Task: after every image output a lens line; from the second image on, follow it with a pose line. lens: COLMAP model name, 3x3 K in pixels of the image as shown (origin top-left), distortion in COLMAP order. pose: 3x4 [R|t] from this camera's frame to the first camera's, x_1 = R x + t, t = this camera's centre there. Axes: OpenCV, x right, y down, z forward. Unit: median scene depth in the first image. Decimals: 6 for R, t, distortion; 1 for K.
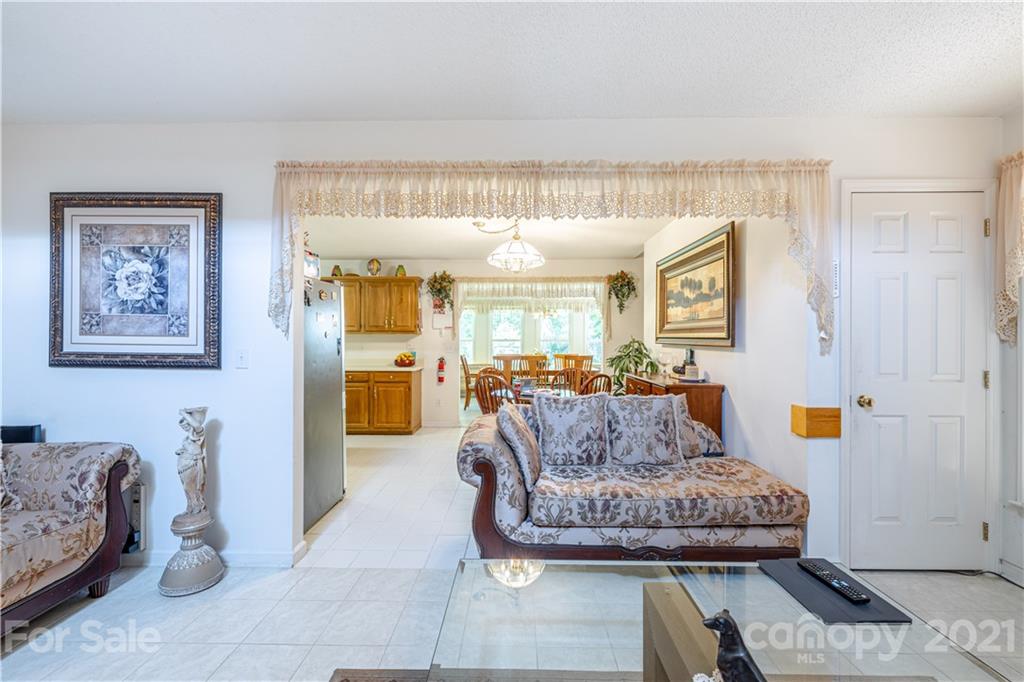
lens RADIAL K [[439.4, 0, 511.6], [0, 439.4, 337.5], [0, 0, 1]] dist [-0.001570, 0.000091]
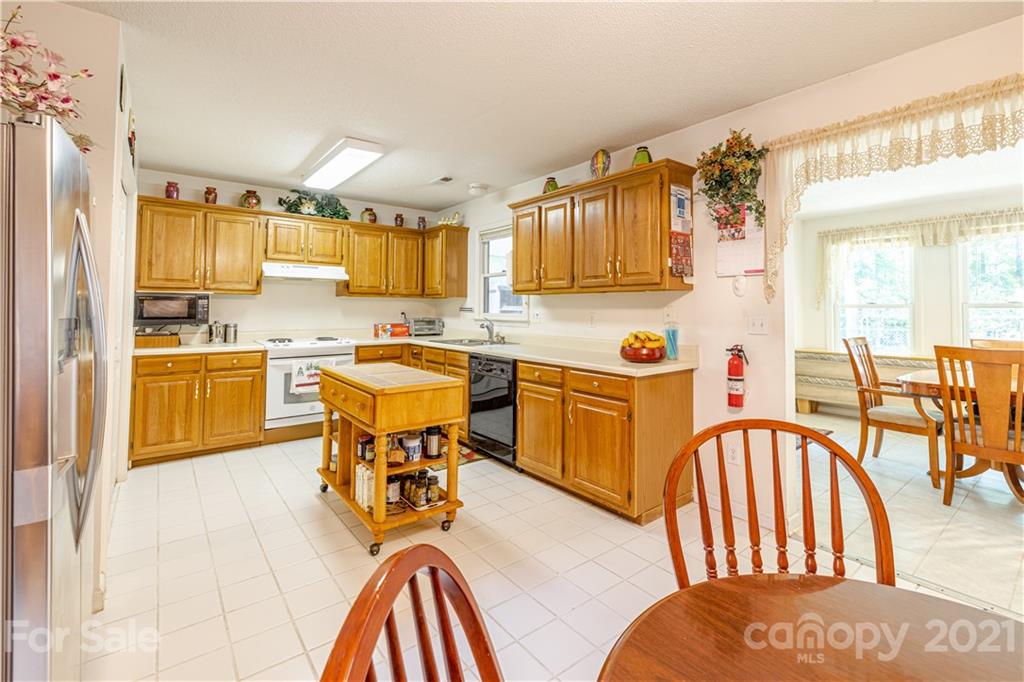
lens RADIAL K [[439.4, 0, 521.1], [0, 439.4, 297.4], [0, 0, 1]] dist [-0.001570, 0.000091]
pose [[0.619651, -0.018836, -0.784652, 0.087074], [0.004754, 0.999784, -0.020246, 0.017707], [0.784863, 0.008815, 0.619606, 1.398239]]
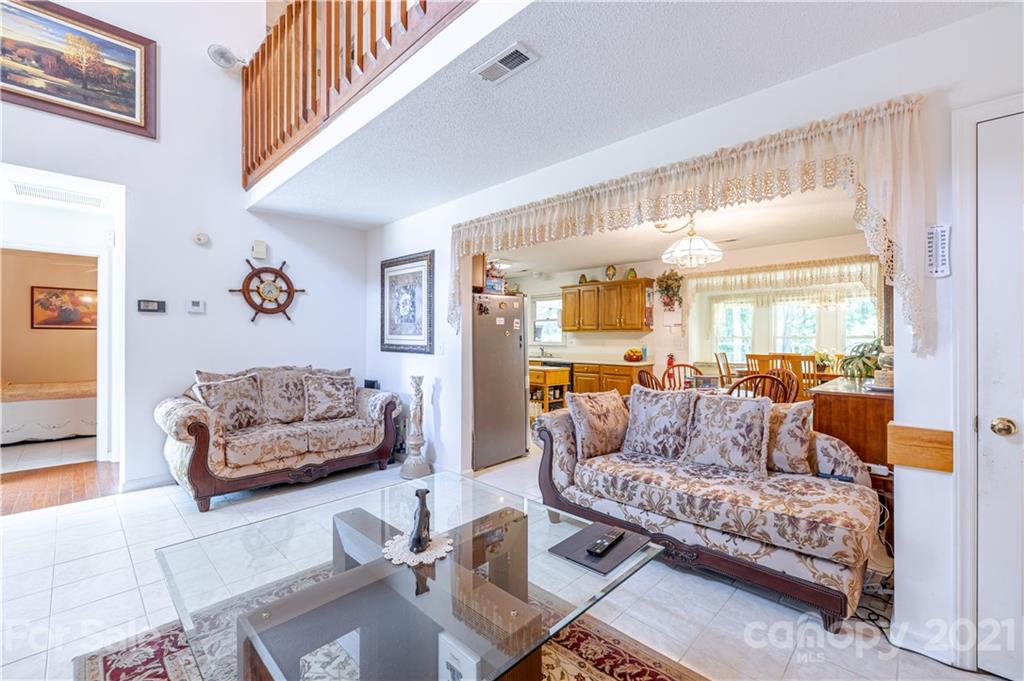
lens RADIAL K [[439.4, 0, 503.8], [0, 439.4, 333.7], [0, 0, 1]] dist [-0.001570, 0.000091]
pose [[0.716552, -0.006698, -0.697501, 0.652142], [0.005296, 0.999977, -0.004162, 0.000441], [0.697513, -0.000712, 0.716572, -0.013735]]
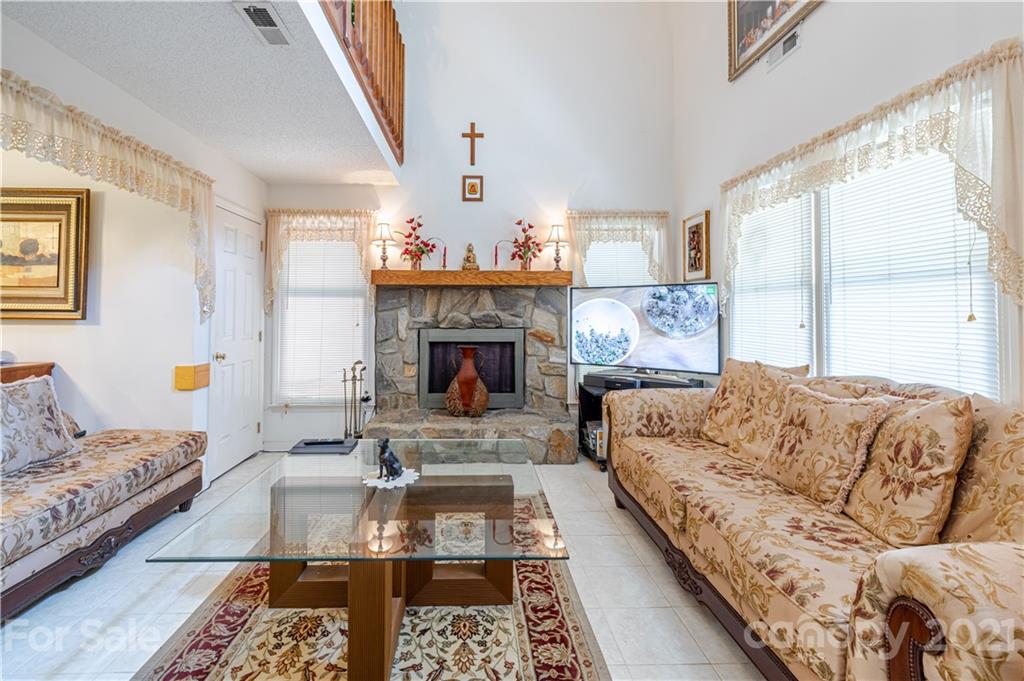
lens RADIAL K [[439.4, 0, 486.8], [0, 439.4, 300.4], [0, 0, 1]] dist [-0.001570, 0.000091]
pose [[-0.051897, 0.028898, 0.998234, -0.578780], [-0.006871, 0.999547, -0.029293, 0.001828], [-0.998629, -0.008379, -0.051675, 0.202518]]
